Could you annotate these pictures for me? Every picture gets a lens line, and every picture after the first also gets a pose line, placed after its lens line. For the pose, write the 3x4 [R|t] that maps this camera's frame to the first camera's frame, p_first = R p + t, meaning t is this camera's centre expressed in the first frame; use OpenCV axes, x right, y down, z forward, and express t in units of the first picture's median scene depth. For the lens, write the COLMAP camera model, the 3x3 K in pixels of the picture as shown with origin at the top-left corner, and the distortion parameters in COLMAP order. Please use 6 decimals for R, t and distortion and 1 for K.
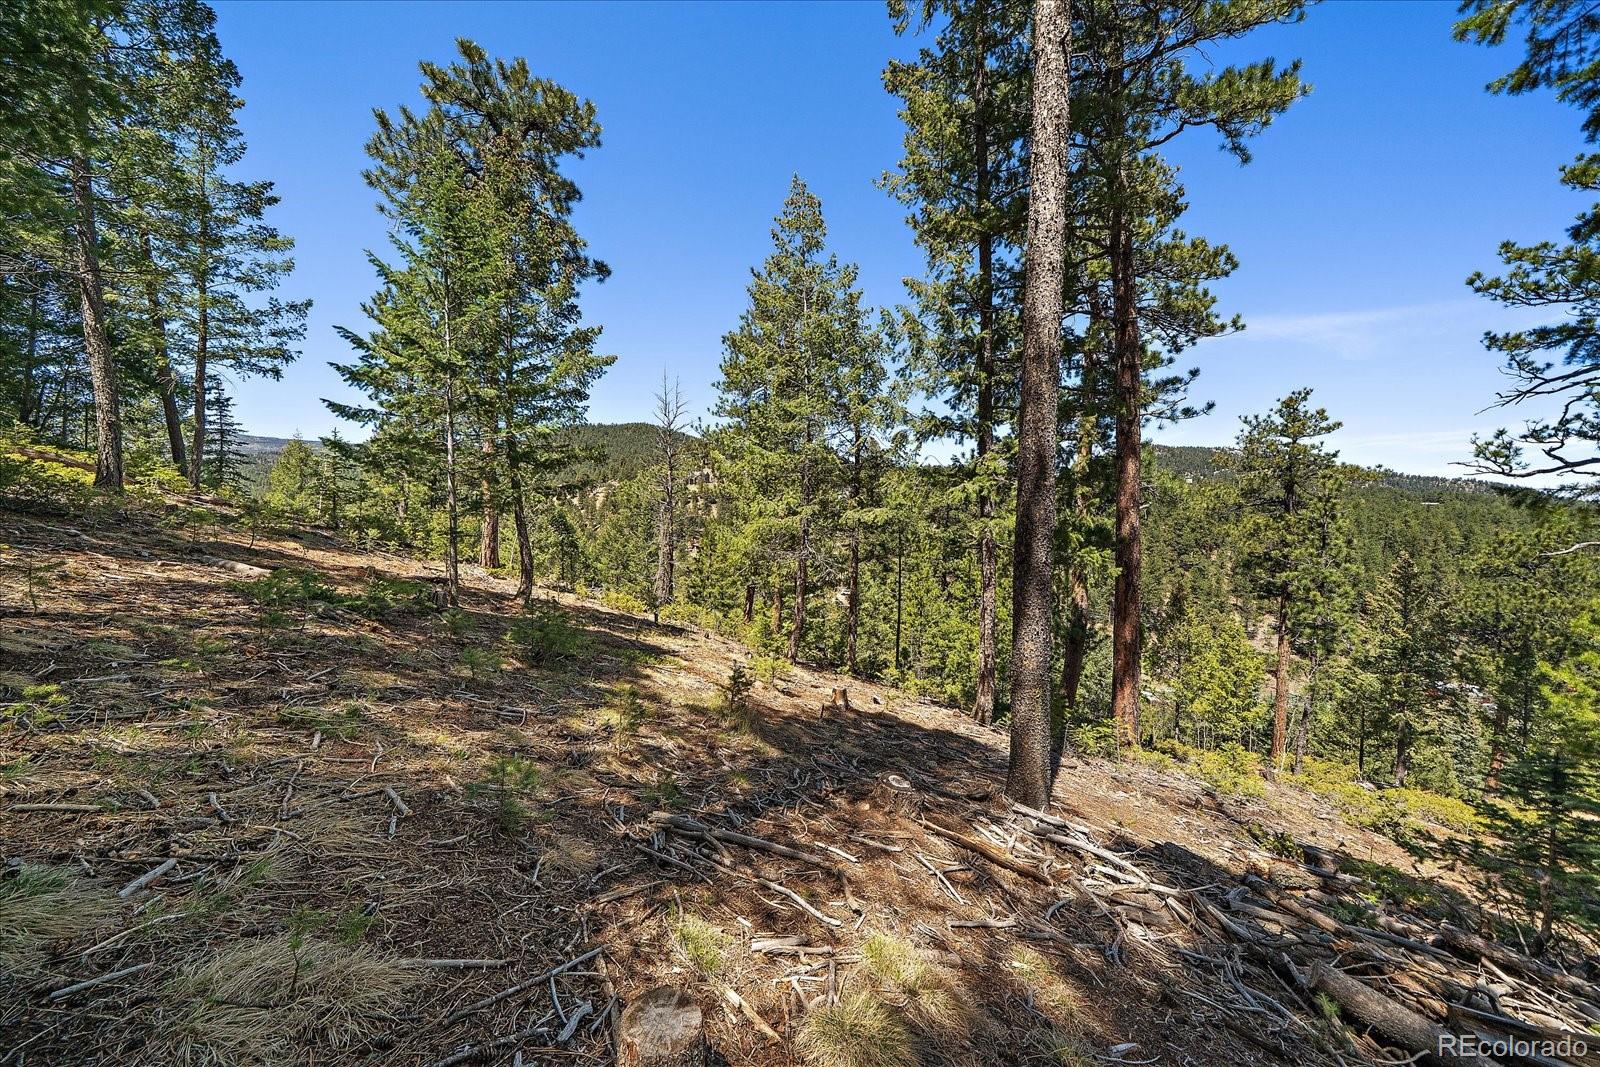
lens RADIAL K [[663.0, 0, 800.0], [0, 663.0, 533.5], [0, 0, 1]] dist [0.001693, 0.000090]
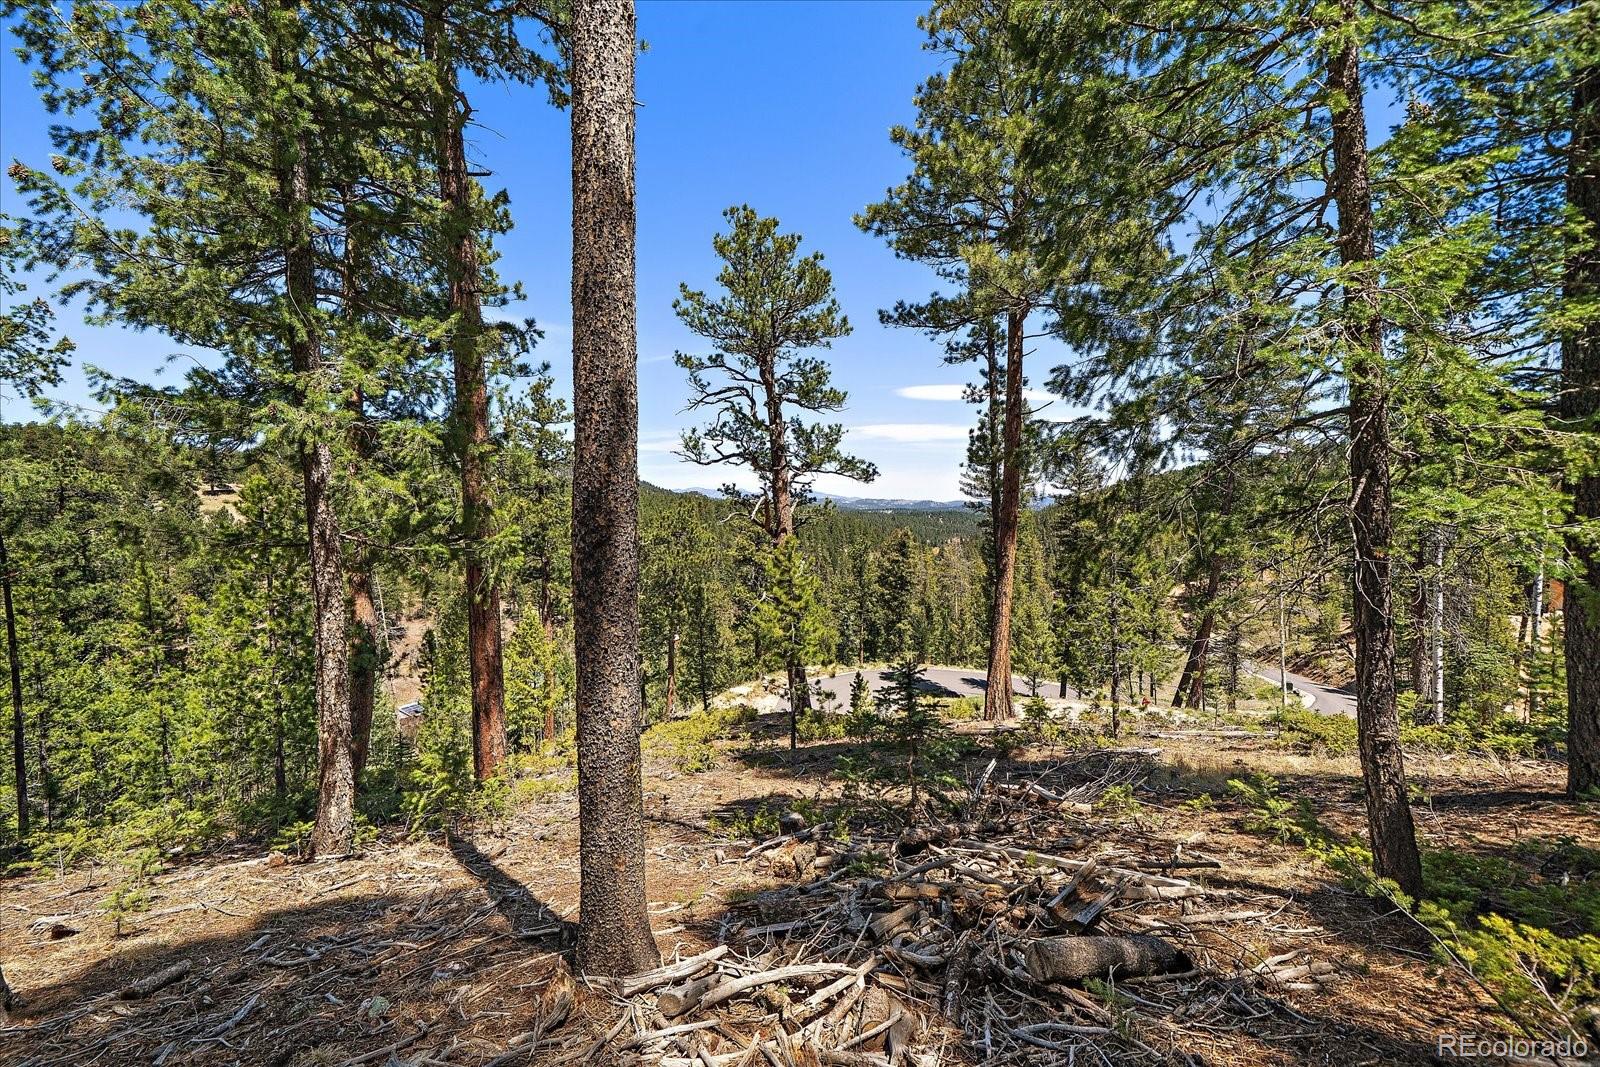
lens RADIAL K [[663.0, 0, 800.0], [0, 663.0, 533.5], [0, 0, 1]] dist [0.001693, 0.000090]
pose [[0.418691, -0.056679, 0.906358, -0.040727], [0.053975, 0.997839, 0.037466, 0.012035], [-0.906523, 0.033234, 0.420846, 0.275779]]
